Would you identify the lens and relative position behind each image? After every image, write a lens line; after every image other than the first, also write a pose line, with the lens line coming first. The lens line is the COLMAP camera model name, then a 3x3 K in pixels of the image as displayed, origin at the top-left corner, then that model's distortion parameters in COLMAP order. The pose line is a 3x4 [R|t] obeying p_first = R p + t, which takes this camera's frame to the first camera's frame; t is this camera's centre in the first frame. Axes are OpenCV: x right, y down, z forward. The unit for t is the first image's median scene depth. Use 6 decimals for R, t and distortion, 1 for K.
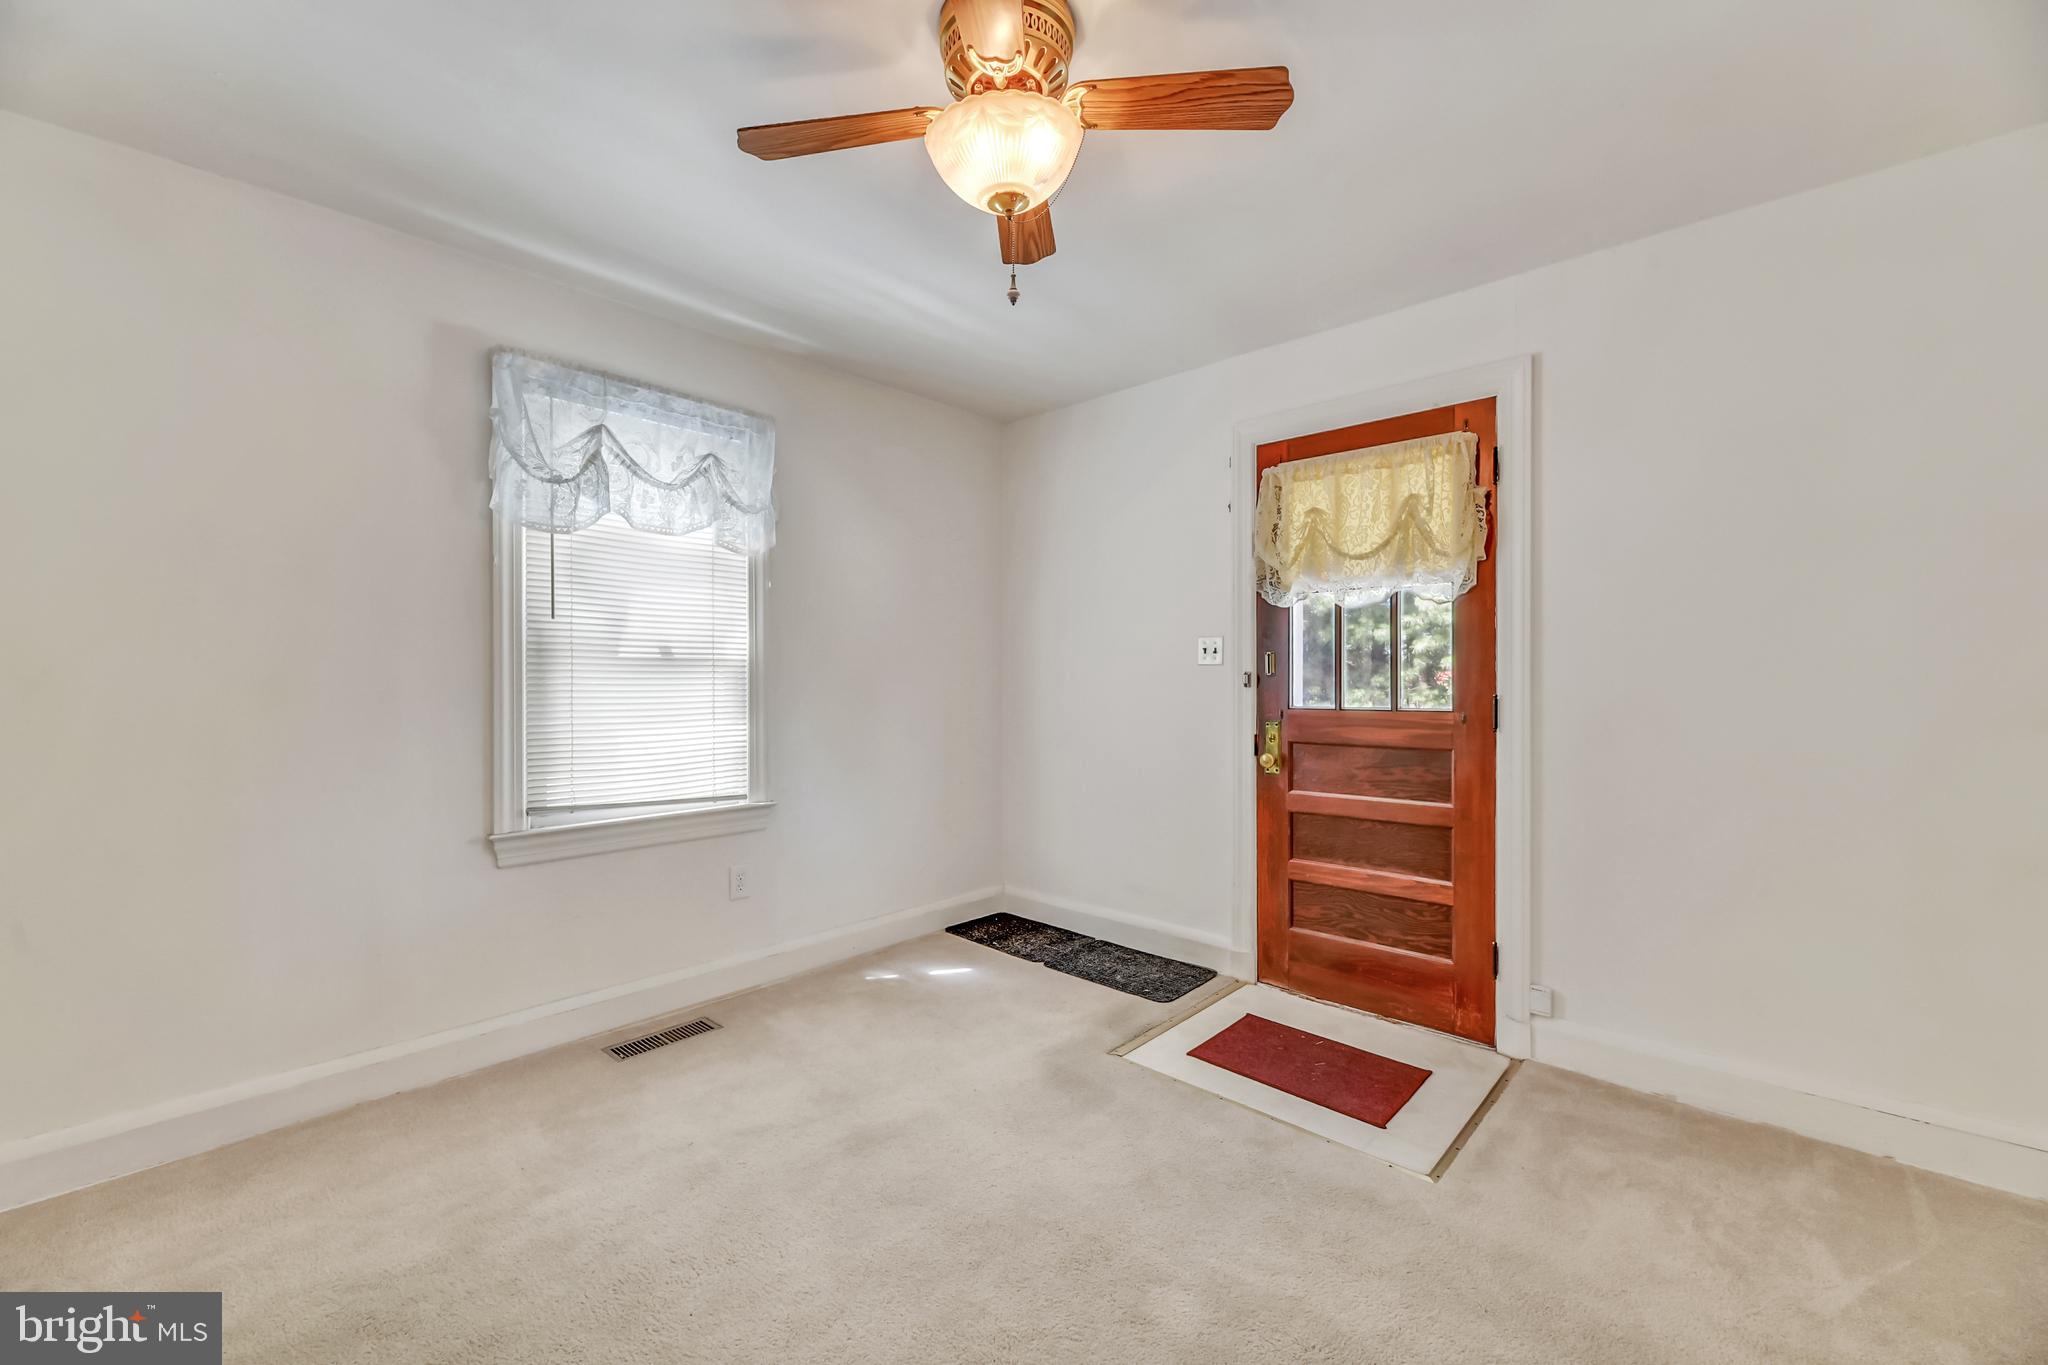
lens RADIAL K [[836.9, 0, 1024.0], [0, 836.9, 682.5], [0, 0, 1]] dist [-0.000854, -0.000644]
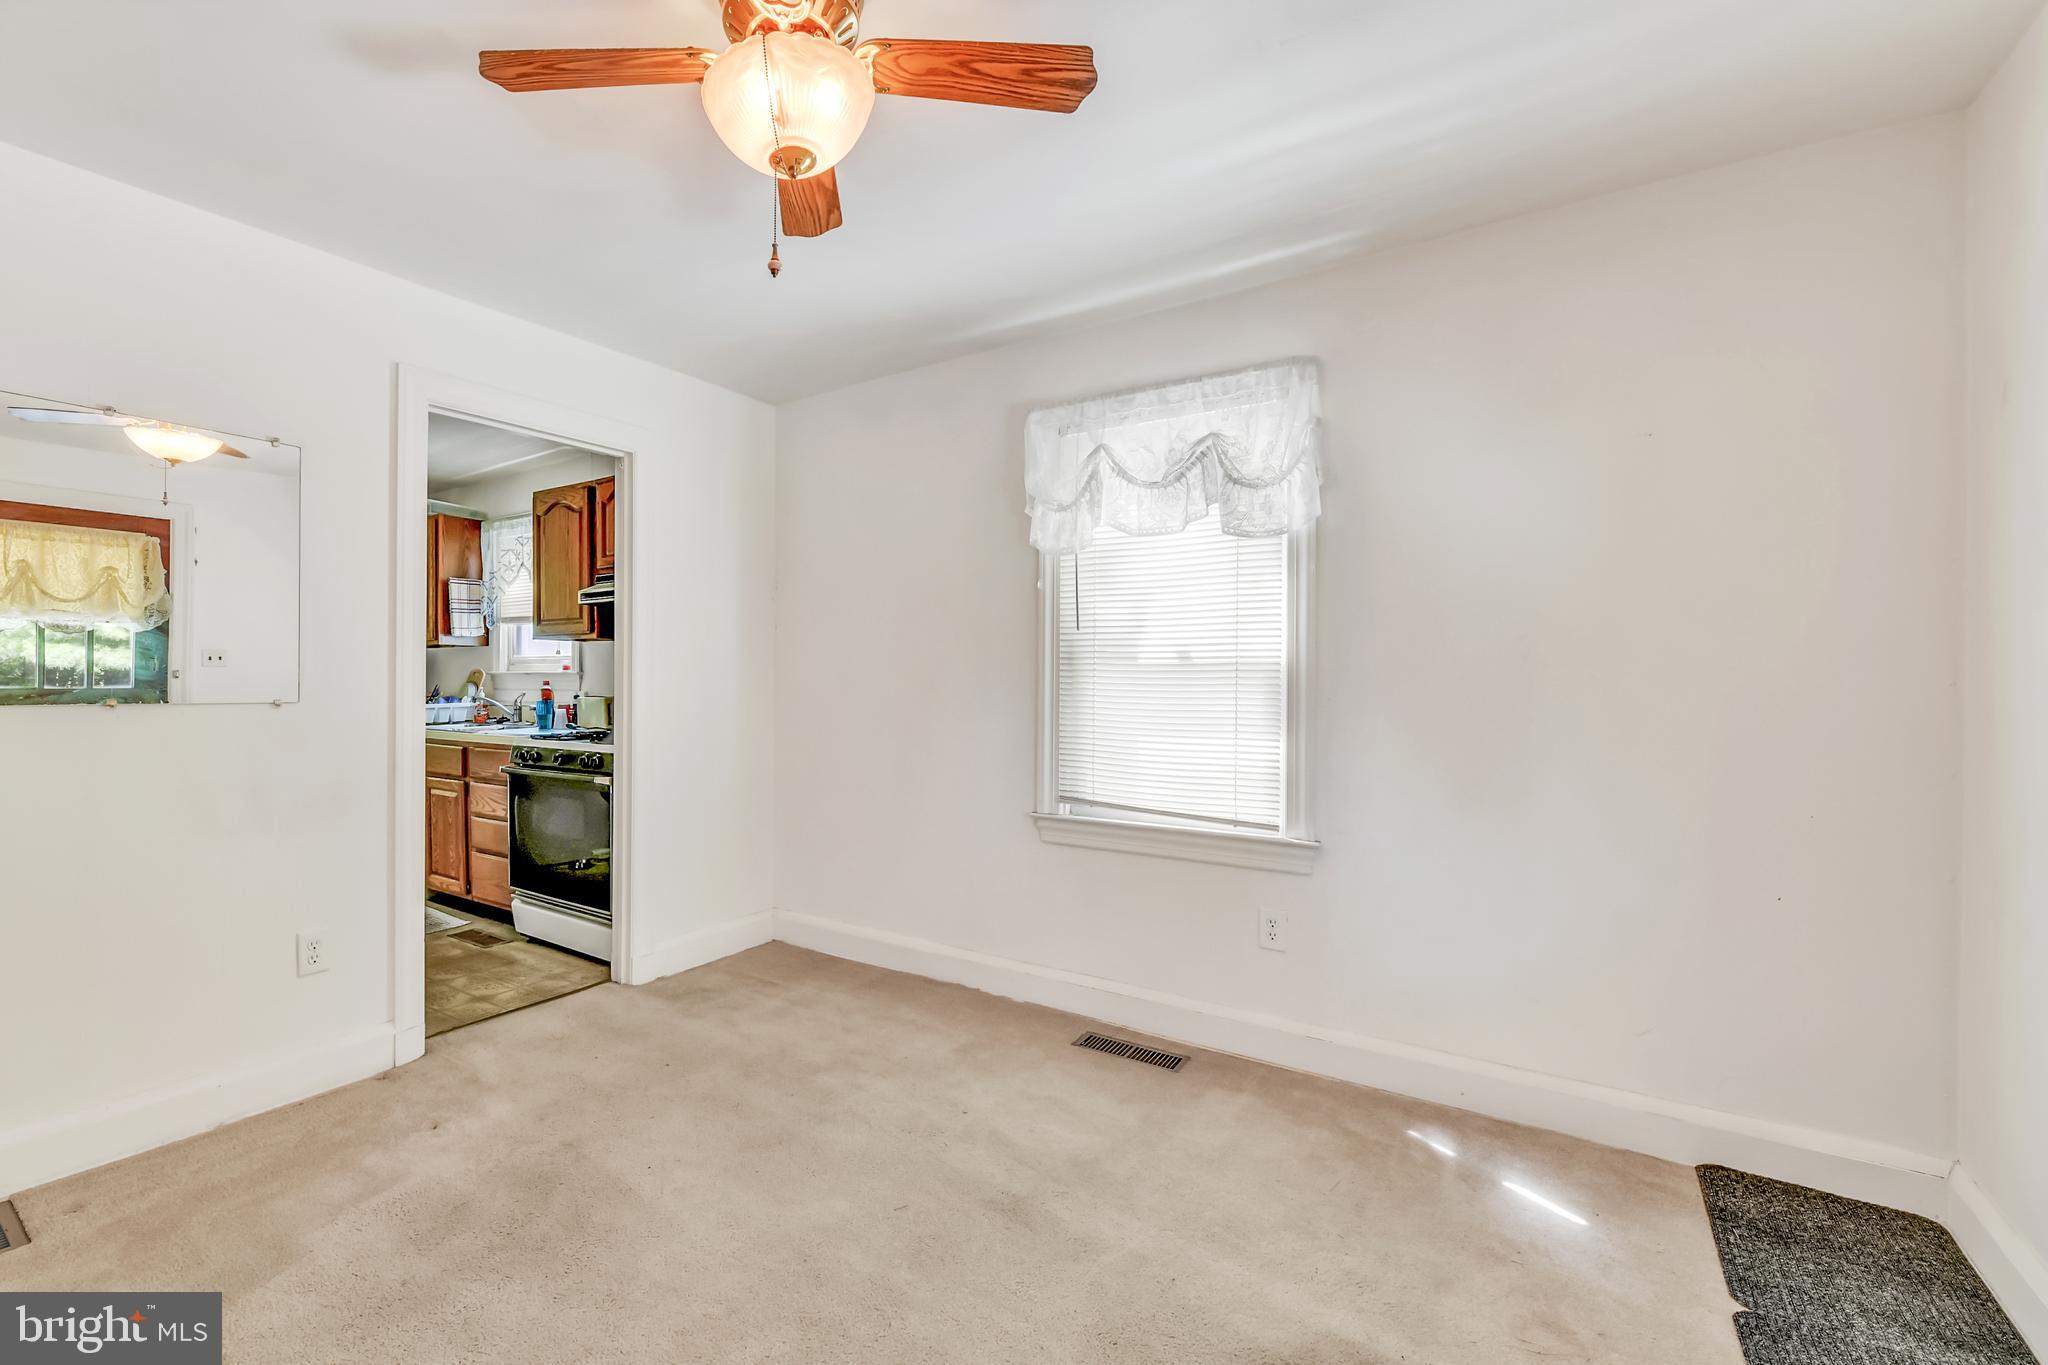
lens RADIAL K [[891.8, 0, 894.2], [0, 891.8, 685.1], [0, 0, 1]] dist [0.014984, -0.000297]
pose [[0.112166, 0.002210, -0.993687, 0.566048], [-0.013218, 0.999912, 0.000732, -0.000401], [0.993602, 0.013052, 0.112185, 0.589274]]
